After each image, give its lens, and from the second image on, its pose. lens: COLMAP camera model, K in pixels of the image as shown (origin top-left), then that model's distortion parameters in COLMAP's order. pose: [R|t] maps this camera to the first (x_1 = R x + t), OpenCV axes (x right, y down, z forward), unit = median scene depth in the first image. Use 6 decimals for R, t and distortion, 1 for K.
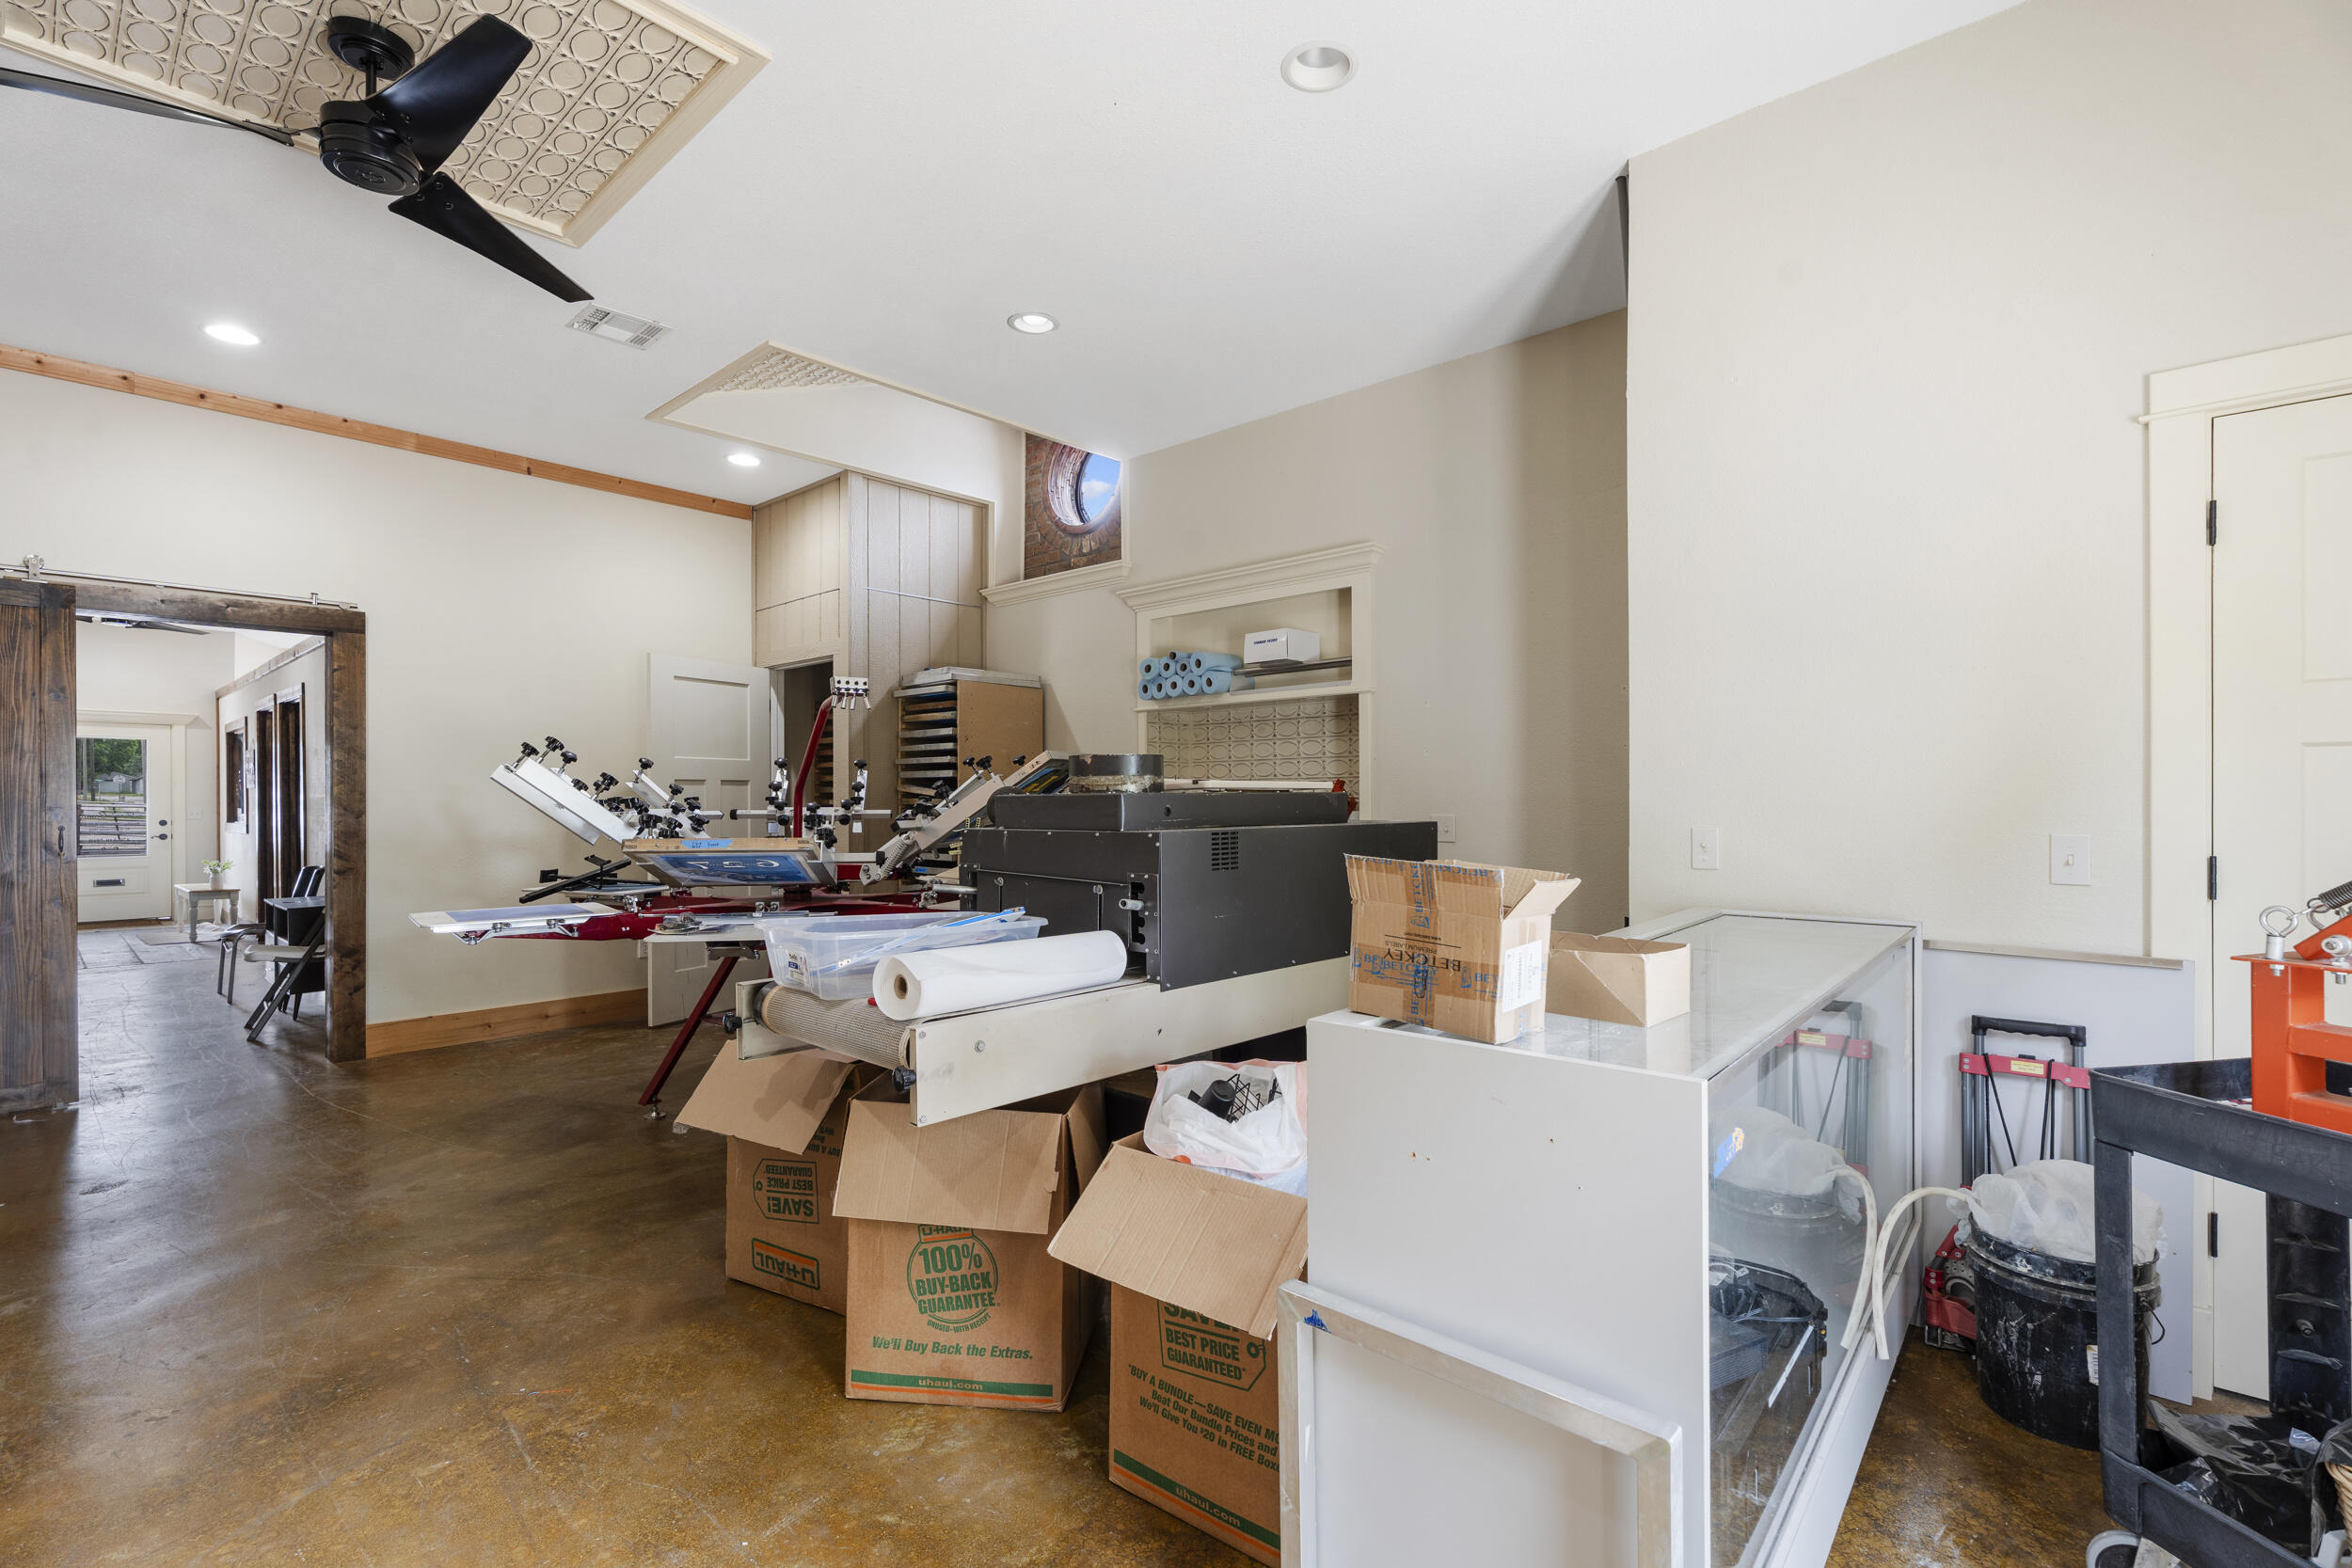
lens RADIAL K [[1076.6, 0, 1213.8], [0, 1076.6, 799.4], [0, 0, 1]] dist [-0.000651, -0.000723]
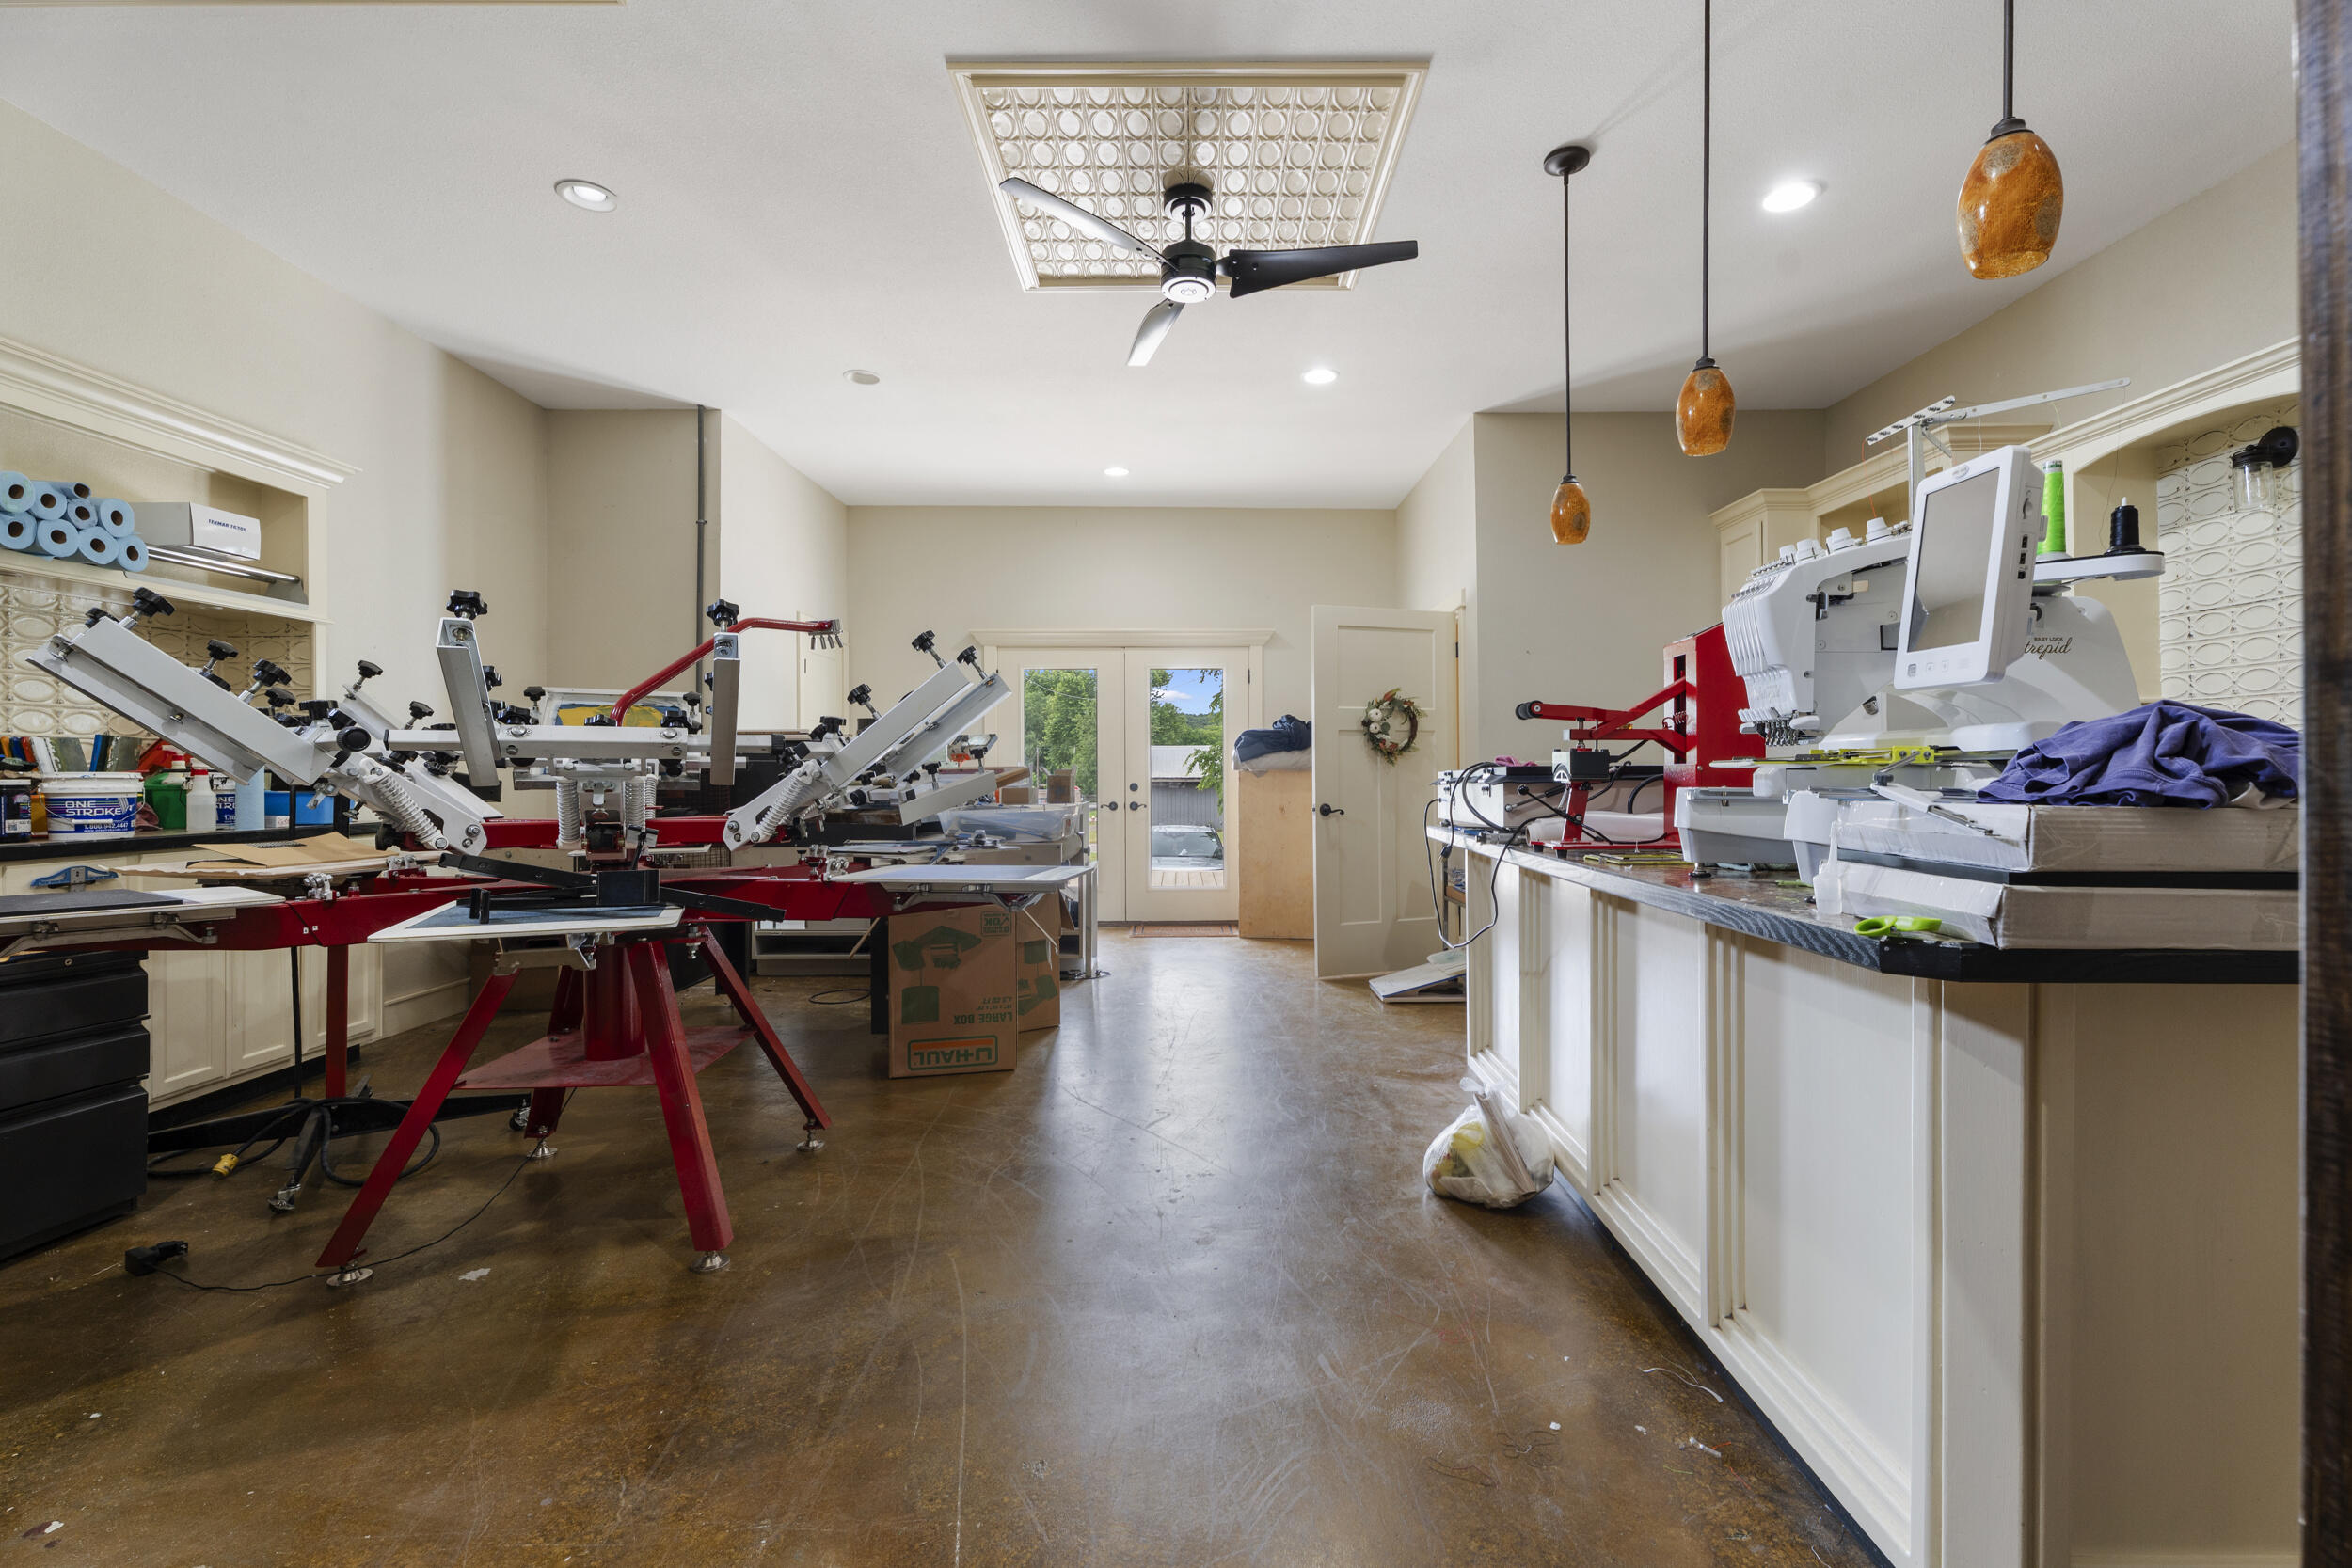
lens RADIAL K [[1049.4, 0, 1182.5], [0, 1049.4, 783.2], [0, 0, 1]] dist [0.003607, -0.000929]
pose [[-0.659089, -0.006749, 0.752035, -0.925358], [-0.005337, 0.999977, 0.004296, 0.023419], [-0.752046, -0.001182, -0.659109, 0.980608]]
